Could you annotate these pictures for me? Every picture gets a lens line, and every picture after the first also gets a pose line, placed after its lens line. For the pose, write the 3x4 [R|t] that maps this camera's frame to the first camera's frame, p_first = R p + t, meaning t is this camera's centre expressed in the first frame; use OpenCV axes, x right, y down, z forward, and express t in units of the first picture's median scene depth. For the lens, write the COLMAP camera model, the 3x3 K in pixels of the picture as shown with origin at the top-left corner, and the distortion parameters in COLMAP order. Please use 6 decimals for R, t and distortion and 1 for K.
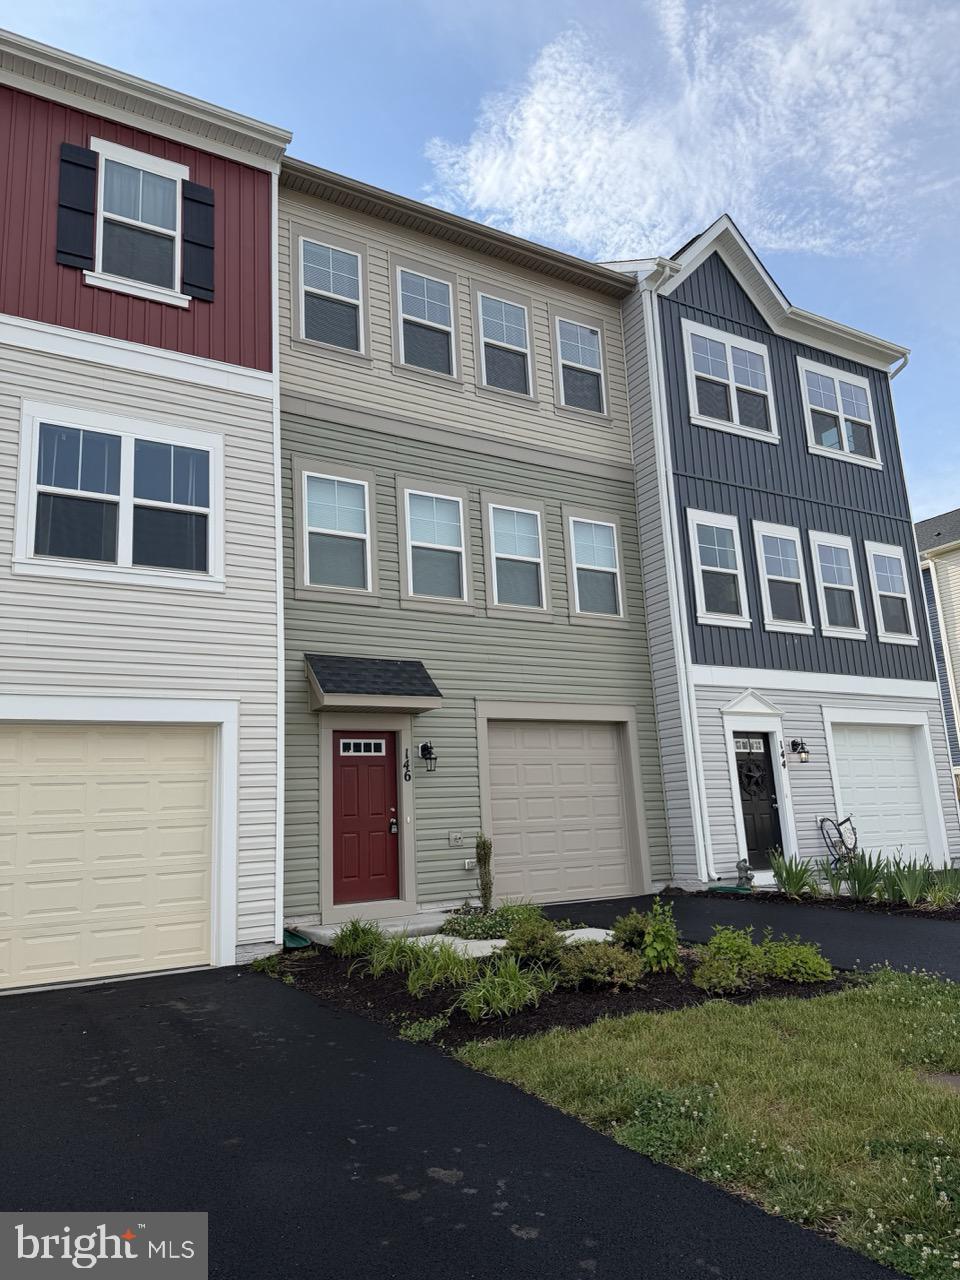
lens RADIAL K [[916.4, 0, 480.0], [0, 916.4, 640.0], [0, 0, 1]] dist [0.006155, 0.002440]
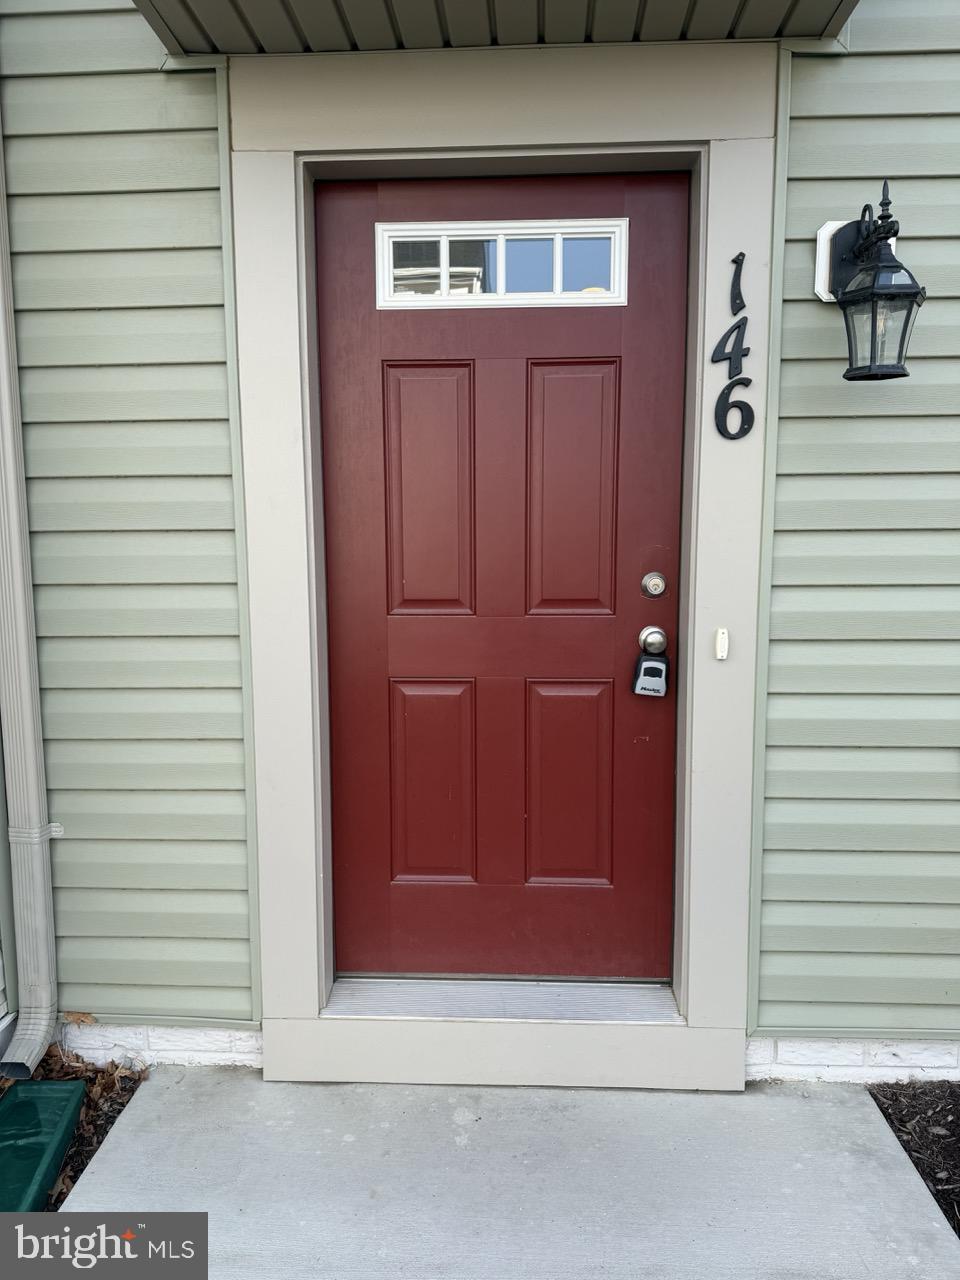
lens RADIAL K [[916.4, 0, 480.0], [0, 916.4, 640.0], [0, 0, 1]] dist [0.006155, 0.002440]
pose [[0.818795, 0.122716, -0.560817, -0.012491], [0.082764, 0.941449, 0.326841, 0.128223], [0.568089, -0.314031, 0.760697, 0.822497]]
